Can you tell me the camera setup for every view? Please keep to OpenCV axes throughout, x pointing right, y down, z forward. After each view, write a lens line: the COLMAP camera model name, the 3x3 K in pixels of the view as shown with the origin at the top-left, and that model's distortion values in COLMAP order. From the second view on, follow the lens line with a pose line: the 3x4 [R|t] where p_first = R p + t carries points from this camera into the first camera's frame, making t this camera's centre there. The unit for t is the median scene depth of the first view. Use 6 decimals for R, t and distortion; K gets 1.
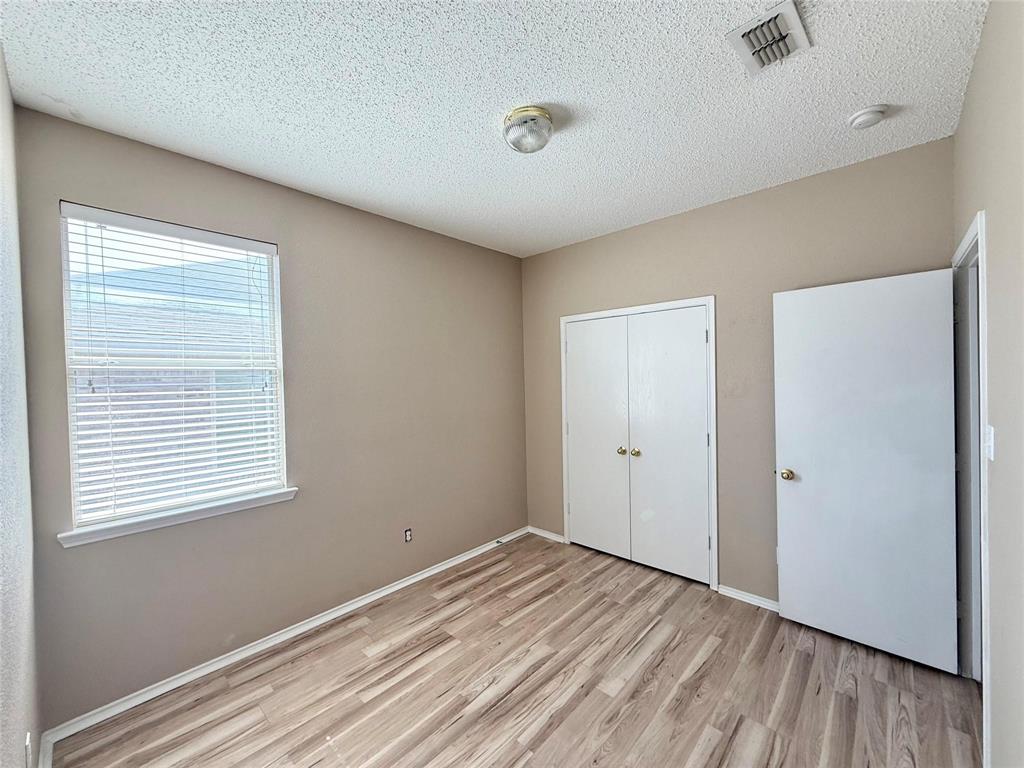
lens RADIAL K [[405.7, 0, 509.7], [0, 405.7, 383.5], [0, 0, 1]] dist [0.002072, -0.000072]
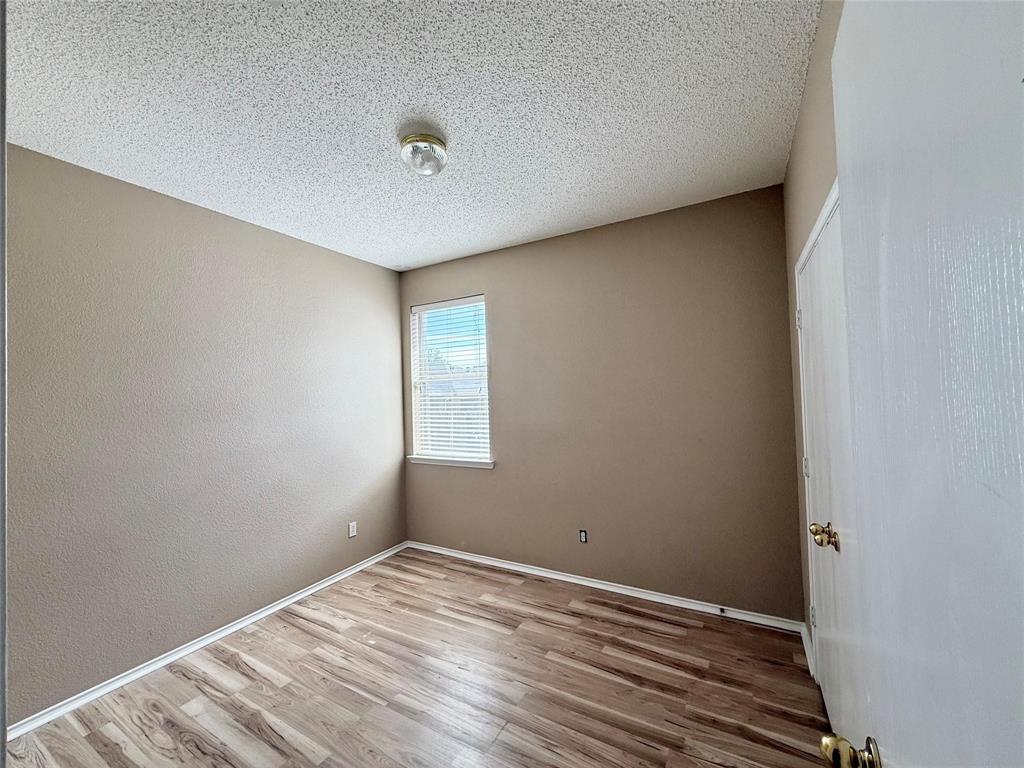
lens RADIAL K [[405.7, 0, 509.7], [0, 405.7, 383.5], [0, 0, 1]] dist [0.002072, -0.000072]
pose [[0.235821, -0.008871, -0.971756, 0.828894], [0.013520, 0.999891, -0.005847, -0.005047], [0.971702, -0.011760, 0.235915, 0.696674]]
